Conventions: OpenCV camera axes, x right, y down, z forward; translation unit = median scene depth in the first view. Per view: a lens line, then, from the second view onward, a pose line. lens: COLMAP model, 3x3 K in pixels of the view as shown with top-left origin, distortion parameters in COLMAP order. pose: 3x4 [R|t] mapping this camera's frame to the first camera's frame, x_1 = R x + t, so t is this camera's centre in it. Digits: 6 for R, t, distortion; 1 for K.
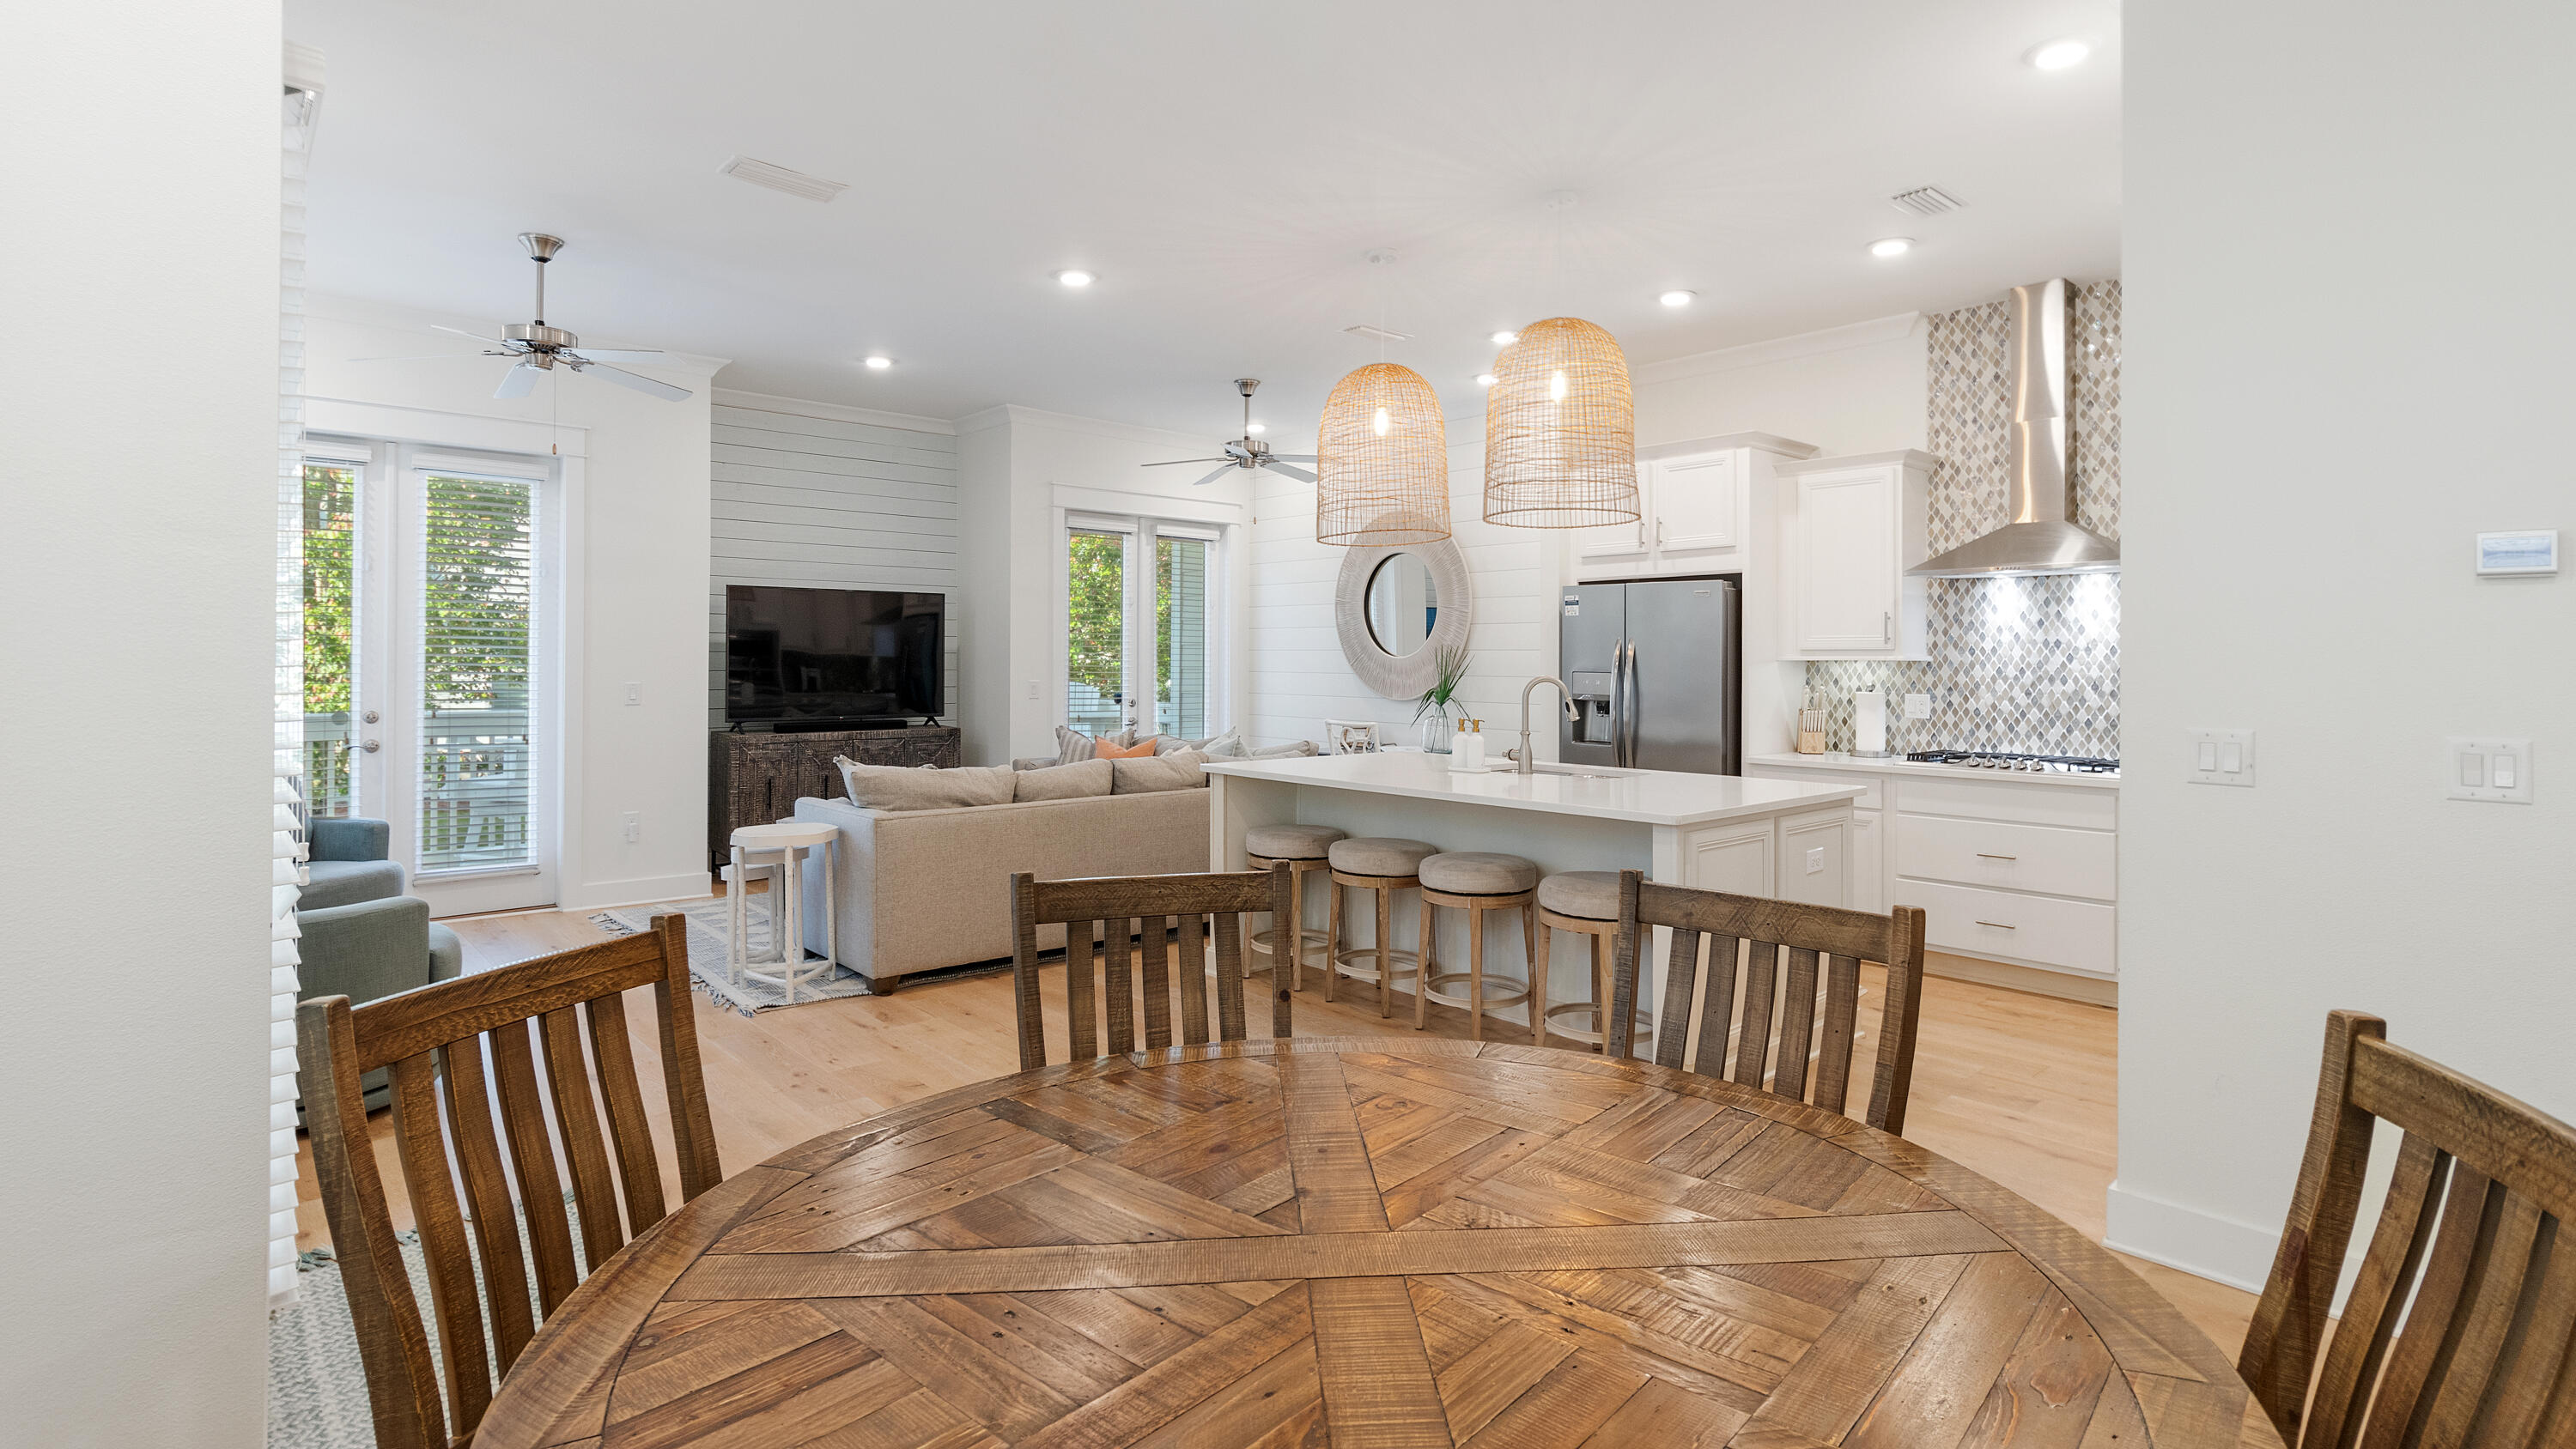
lens RADIAL K [[1367.1, 0, 1390.2], [0, 1367.1, 656.9], [0, 0, 1]] dist [0.000856, 0.000185]
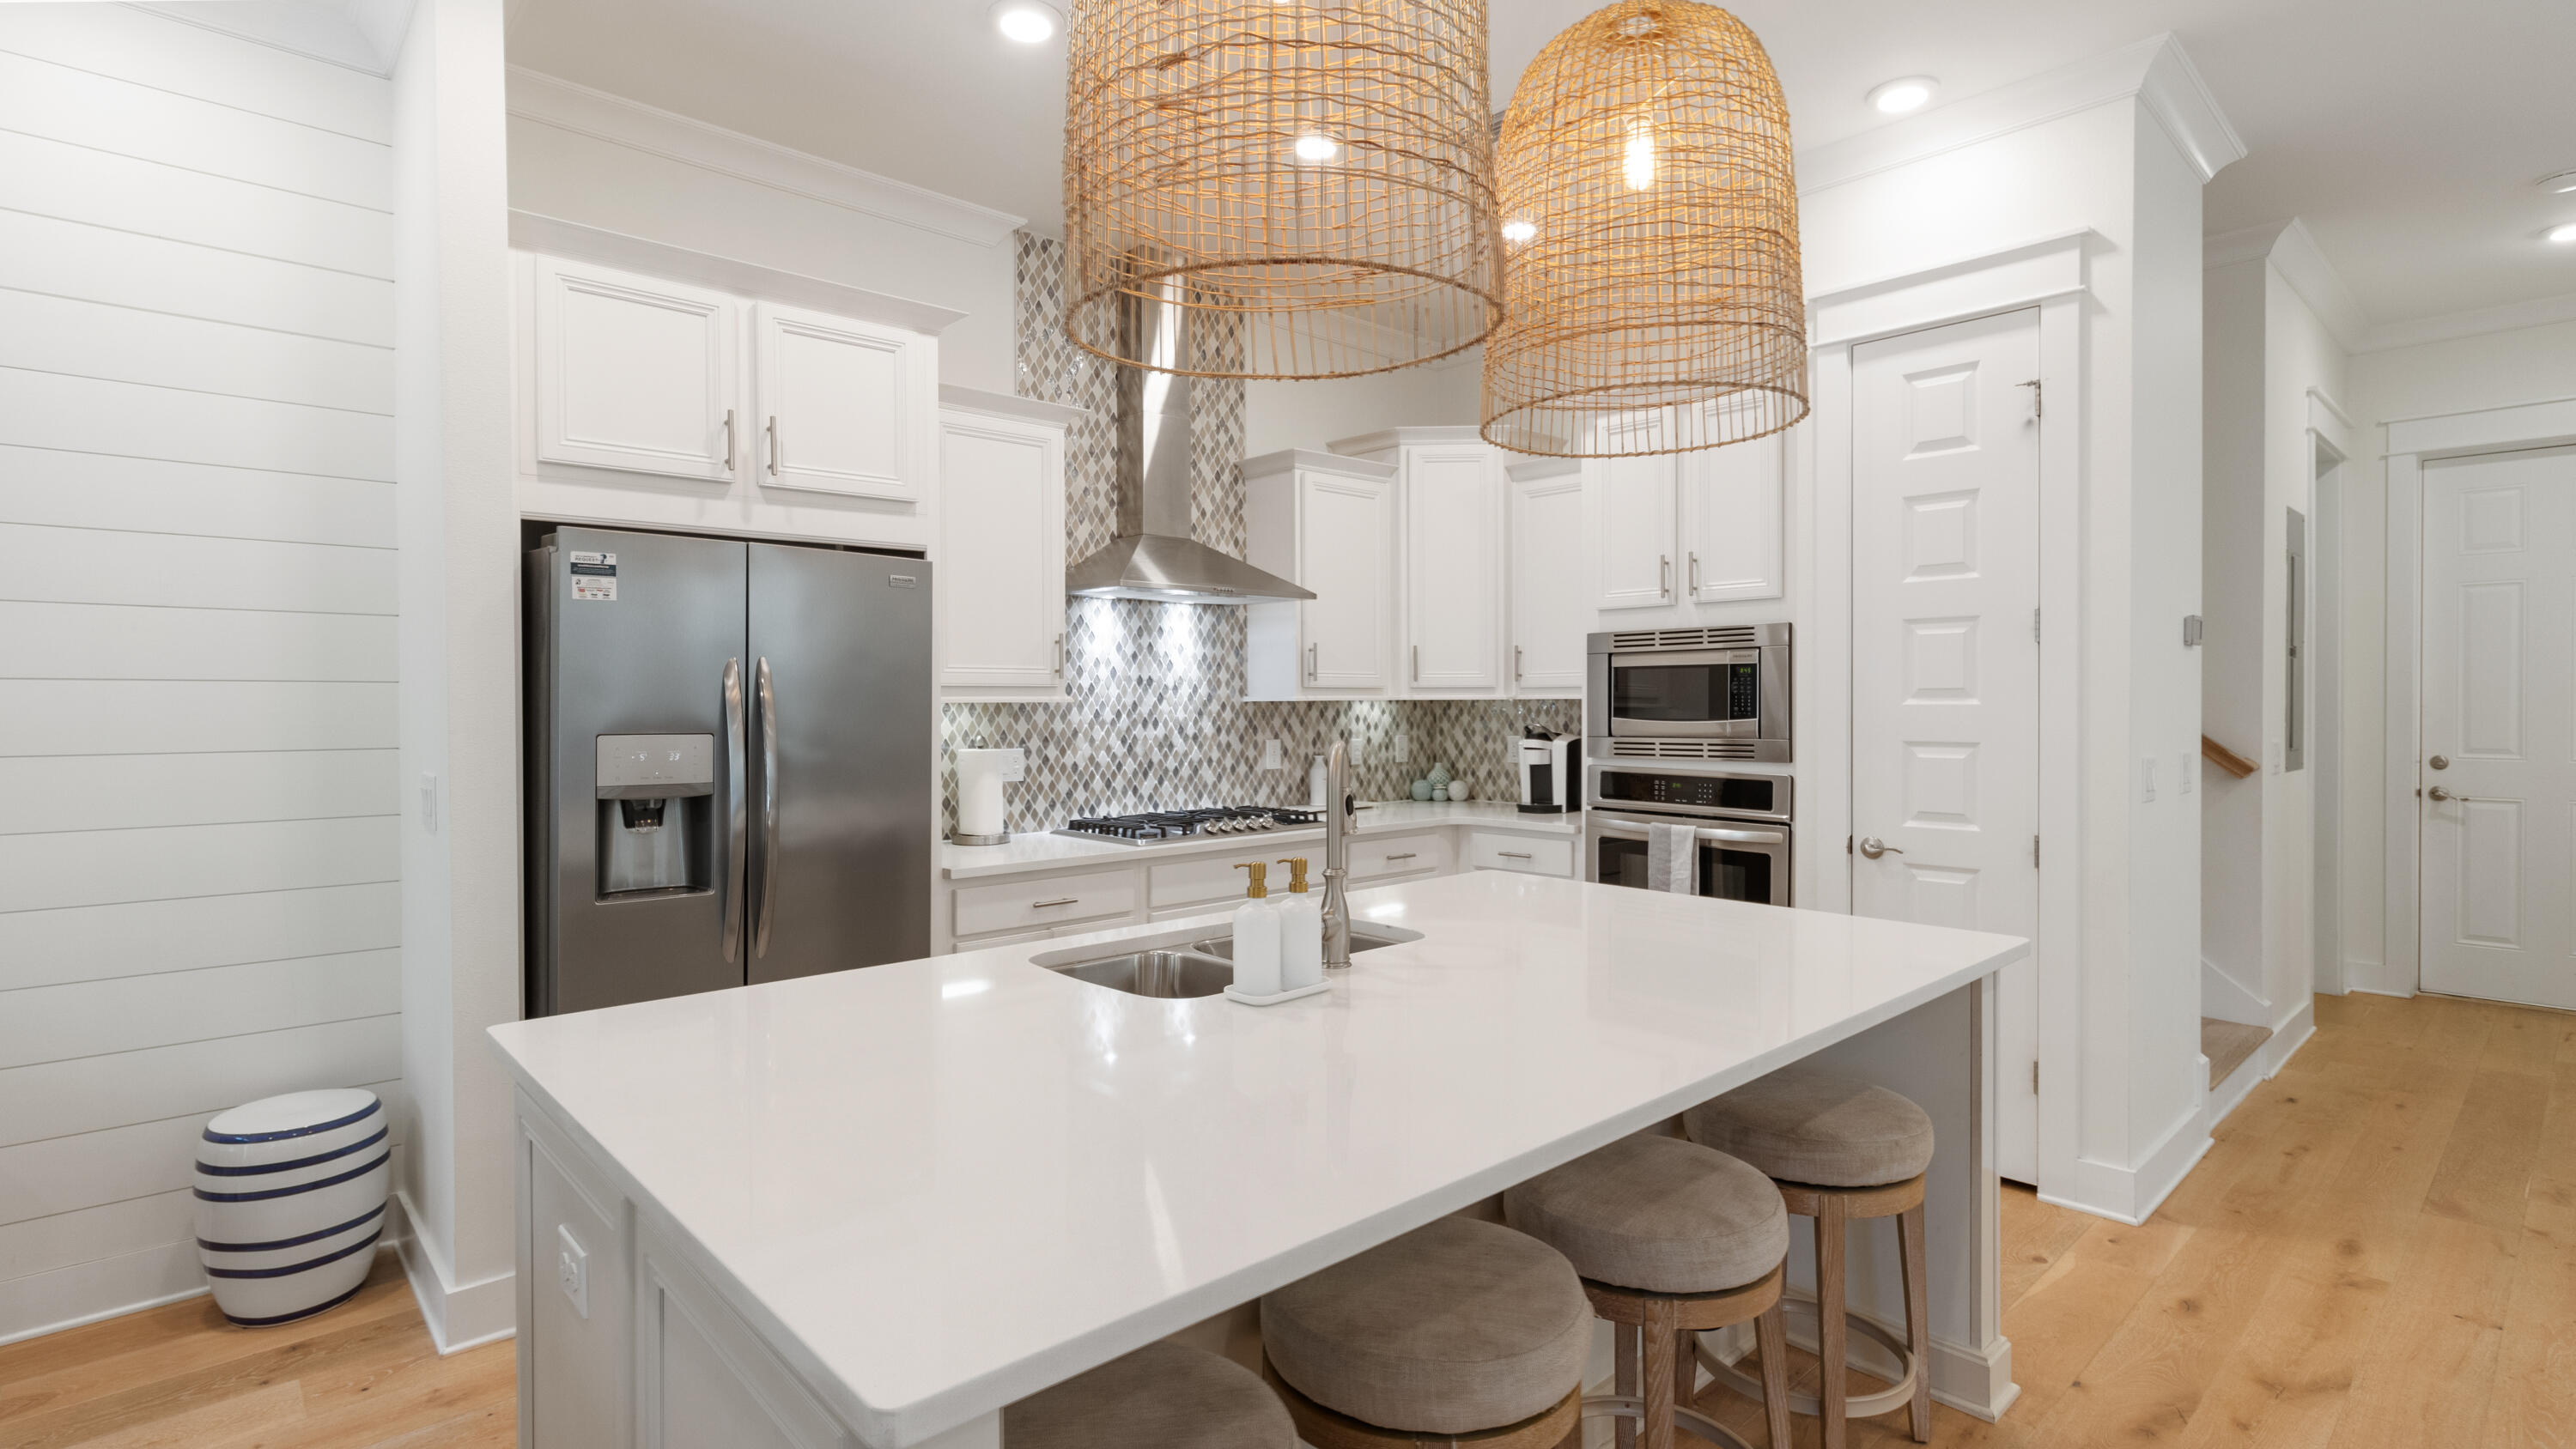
lens RADIAL K [[1196.2, 0, 1317.2], [0, 1196.2, 710.4], [0, 0, 1]] dist [0.002136, 0.000295]
pose [[0.034600, -0.014226, 0.999300, -0.251579], [-0.000858, 0.999898, 0.014264, -0.002148], [-0.999401, -0.001351, 0.034584, 0.844076]]
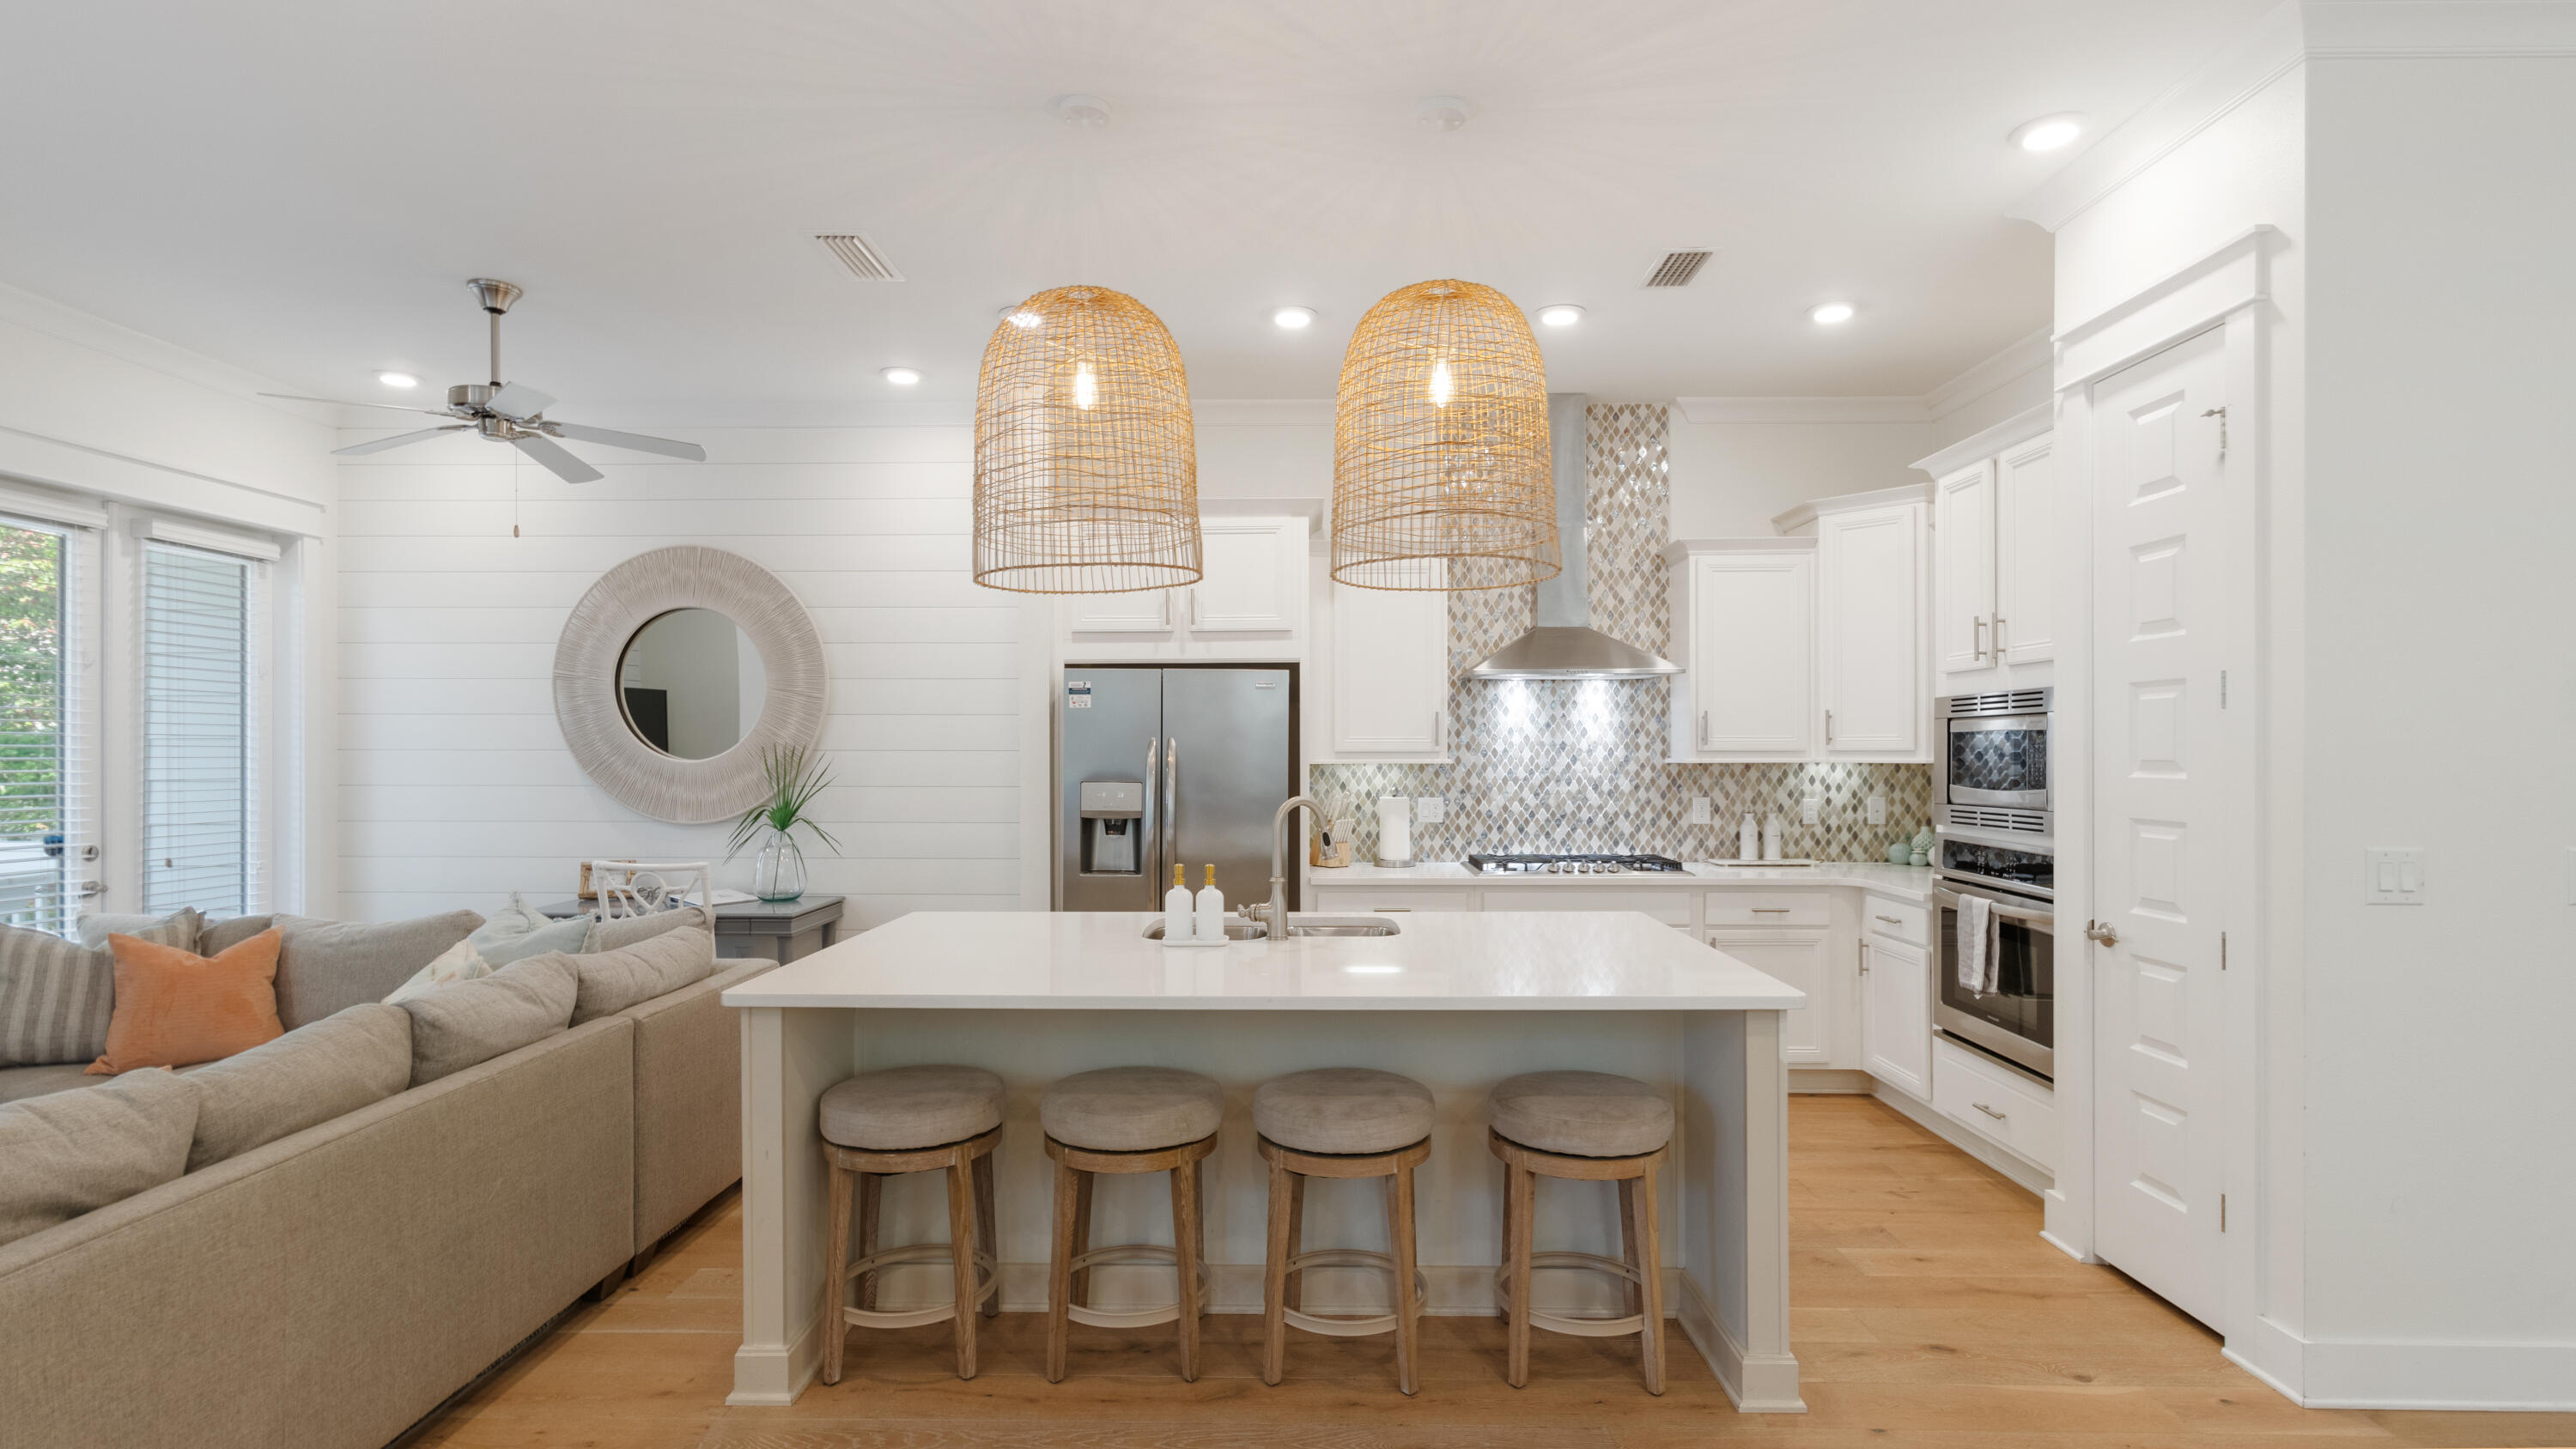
lens RADIAL K [[1176.7, 0, 1323.4], [0, 1176.7, 748.8], [0, 0, 1]] dist [0.002837, 0.000566]
pose [[0.691203, -0.003958, 0.722650, -0.275261], [0.000461, 0.999987, 0.005035, -0.011620], [-0.722661, -0.003147, 0.691196, 0.499110]]
